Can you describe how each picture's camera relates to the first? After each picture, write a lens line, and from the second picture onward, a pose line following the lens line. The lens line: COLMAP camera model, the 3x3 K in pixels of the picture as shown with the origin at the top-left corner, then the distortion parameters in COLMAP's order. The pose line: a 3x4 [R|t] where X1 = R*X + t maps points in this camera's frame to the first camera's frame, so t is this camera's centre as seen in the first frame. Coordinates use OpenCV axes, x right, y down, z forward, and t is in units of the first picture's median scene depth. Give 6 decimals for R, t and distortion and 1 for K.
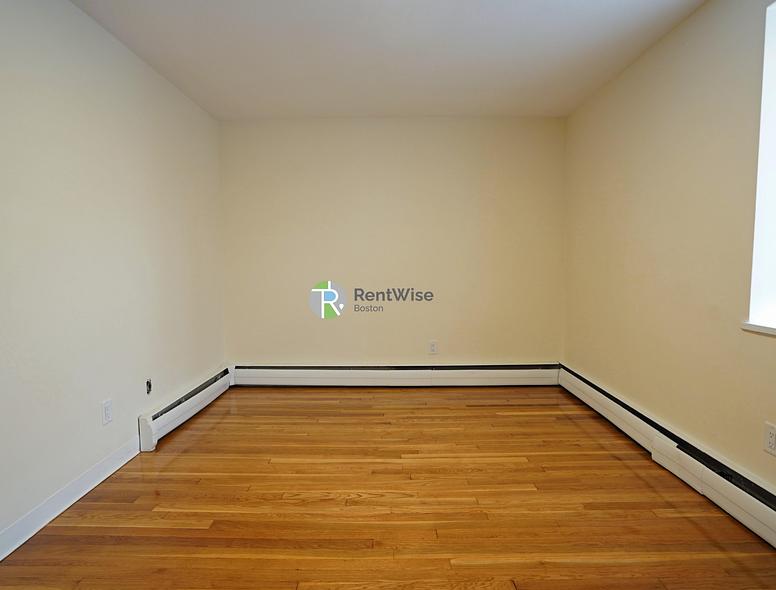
lens RADIAL K [[434.1, 0, 389.0], [0, 434.1, 293.2], [0, 0, 1]] dist [-0.036468, 0.001819]
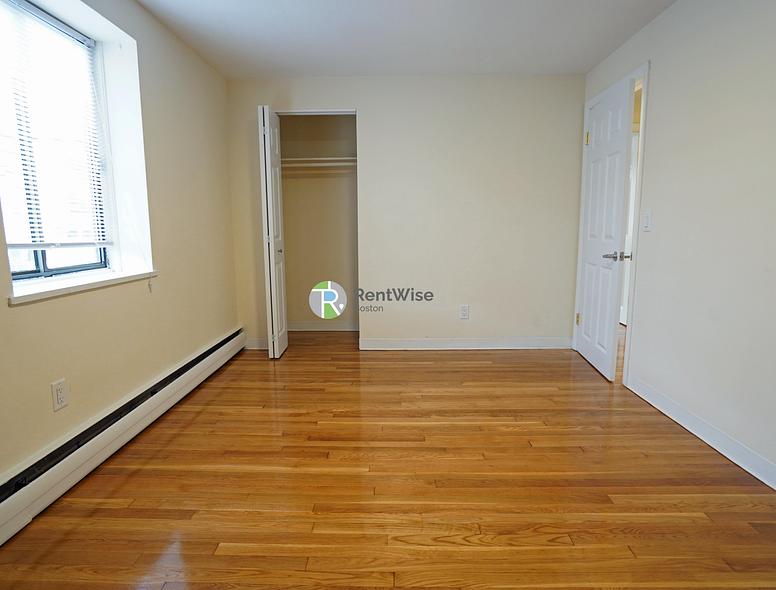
lens RADIAL K [[434.1, 0, 389.0], [0, 434.1, 293.2], [0, 0, 1]] dist [-0.036468, 0.001819]
pose [[-0.999794, 0.011022, 0.017066, 0.050214], [0.014461, 0.976120, 0.216750, -0.110133], [-0.014269, 0.216952, -0.976078, 1.769972]]
